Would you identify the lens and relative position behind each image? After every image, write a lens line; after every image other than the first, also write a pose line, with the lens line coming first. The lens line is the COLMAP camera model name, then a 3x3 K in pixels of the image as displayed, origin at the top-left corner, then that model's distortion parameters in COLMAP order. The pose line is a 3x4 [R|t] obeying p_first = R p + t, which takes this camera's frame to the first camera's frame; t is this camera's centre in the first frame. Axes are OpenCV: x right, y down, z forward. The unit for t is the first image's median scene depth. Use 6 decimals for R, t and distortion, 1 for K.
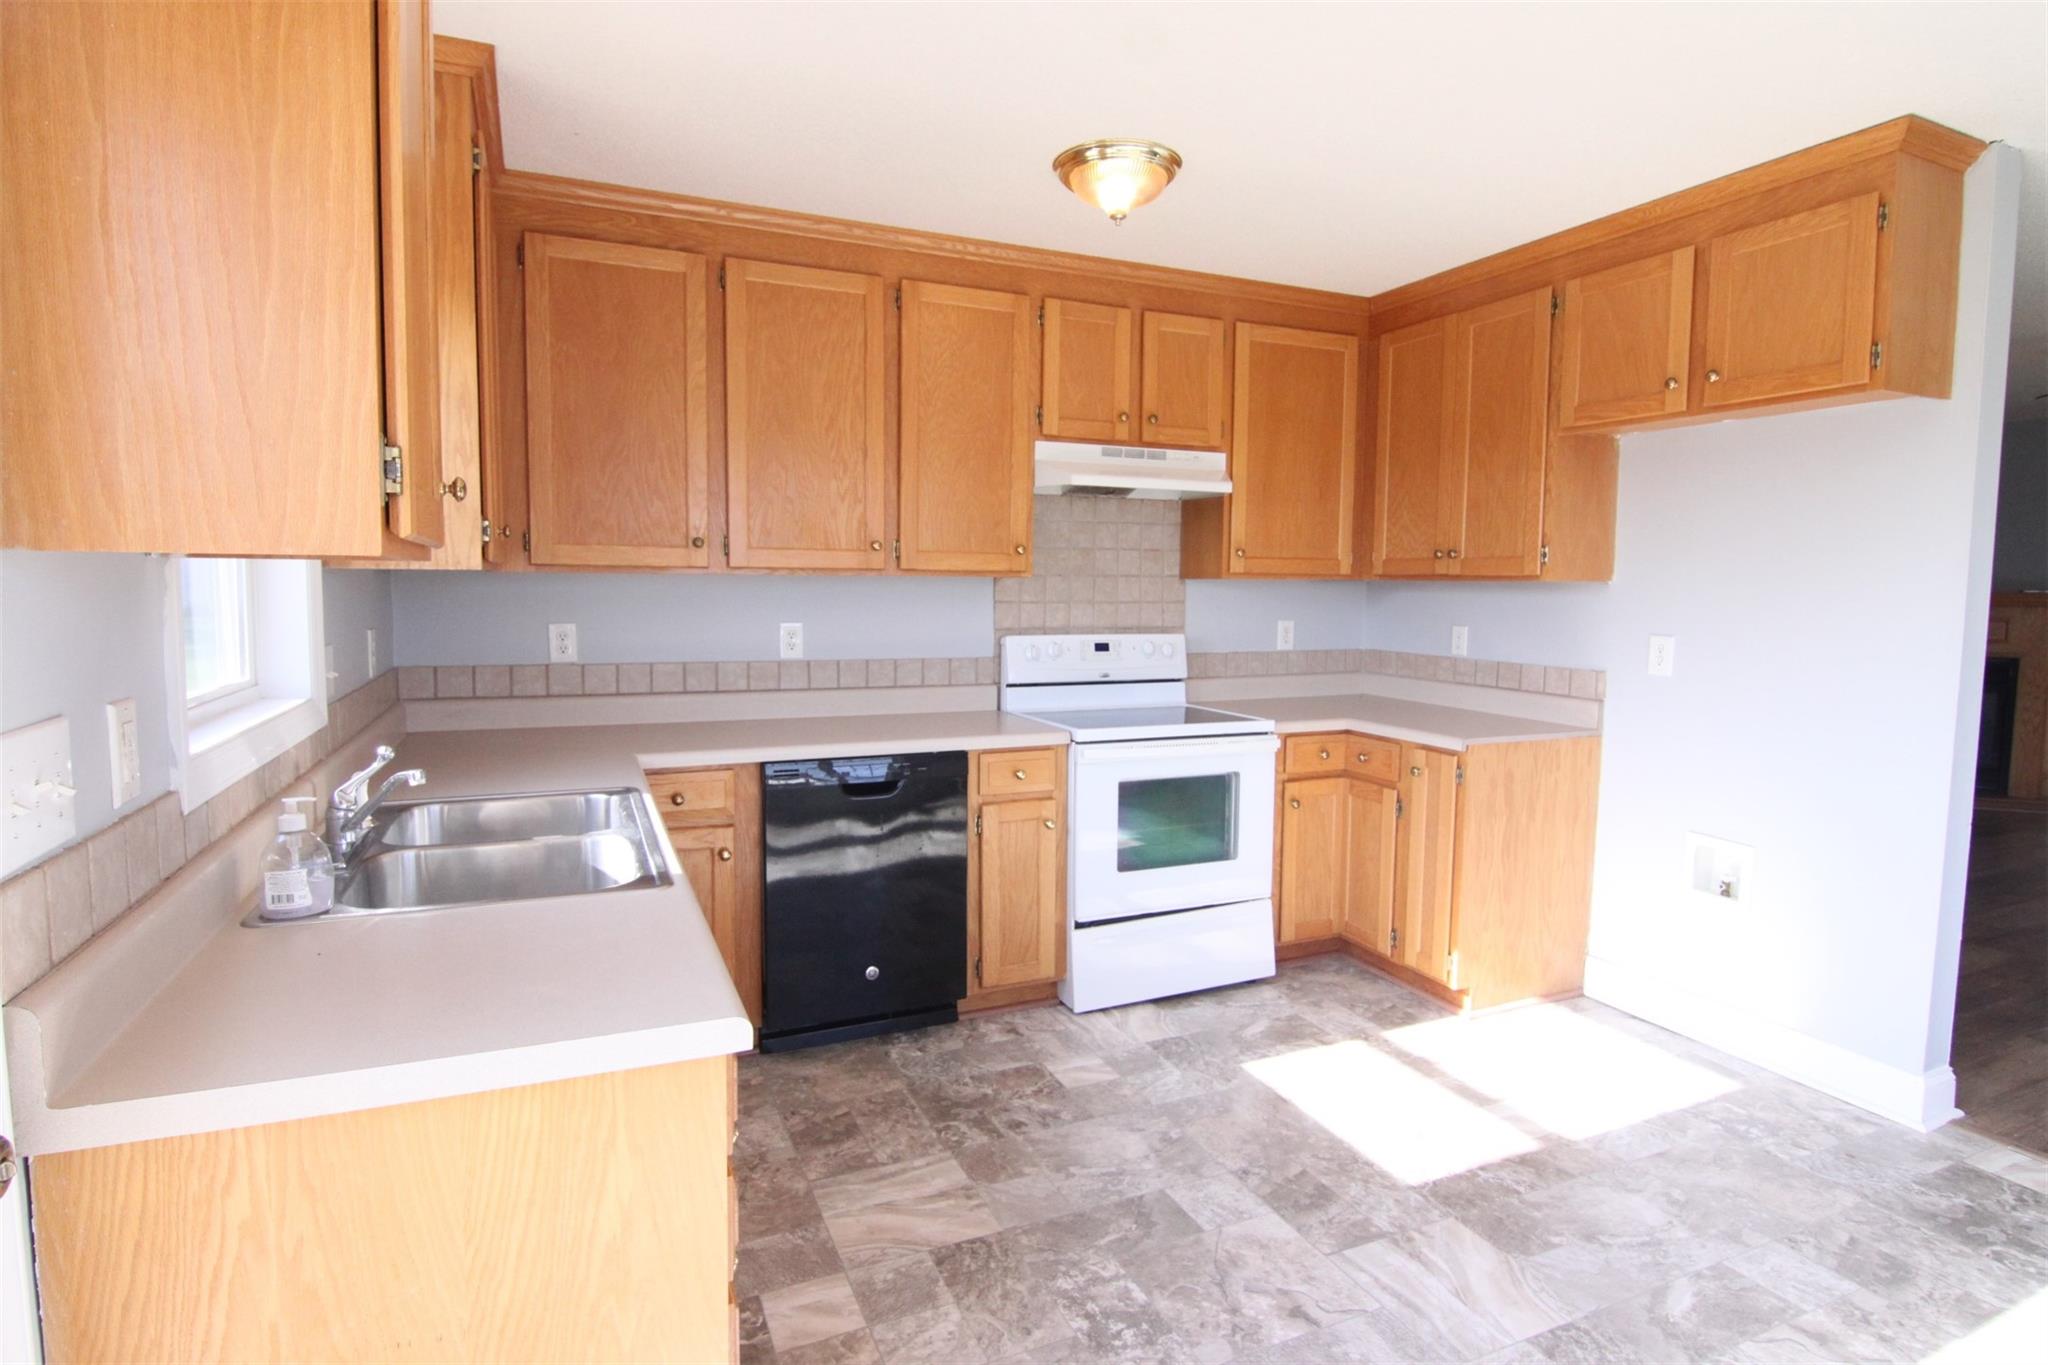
lens RADIAL K [[1054.1, 0, 1028.6], [0, 1054.1, 667.2], [0, 0, 1]] dist [-0.002899, -0.013789]
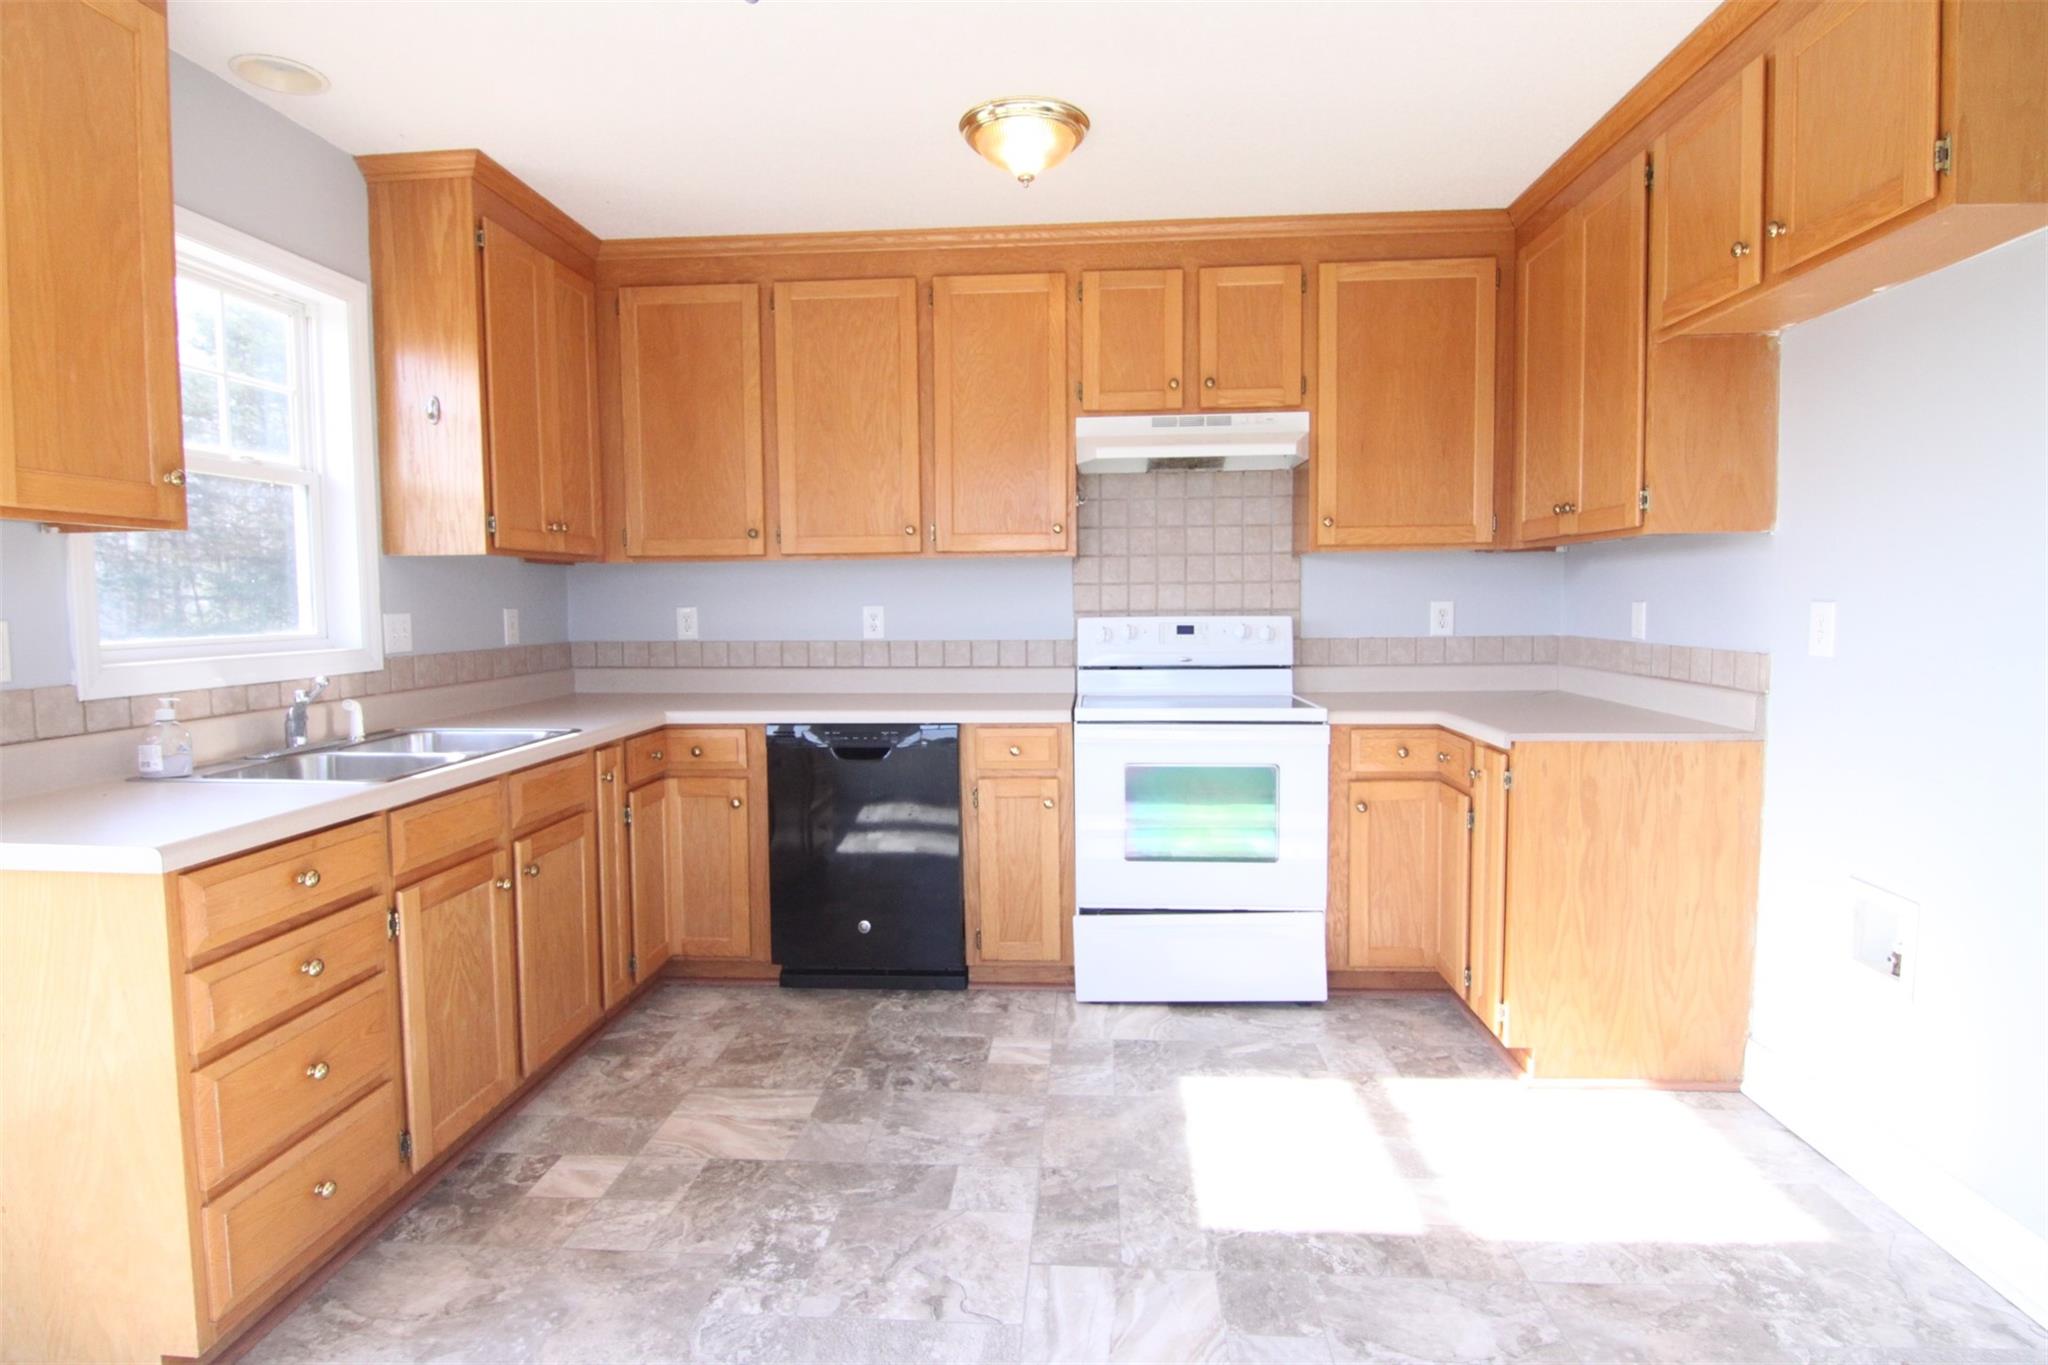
lens RADIAL K [[1054.1, 0, 1028.6], [0, 1054.1, 667.2], [0, 0, 1]] dist [-0.002899, -0.013789]
pose [[0.884080, 0.010784, -0.467211, 0.451389], [-0.018307, 0.999766, -0.011564, 0.032670], [0.466976, 0.018777, 0.884070, 0.114984]]
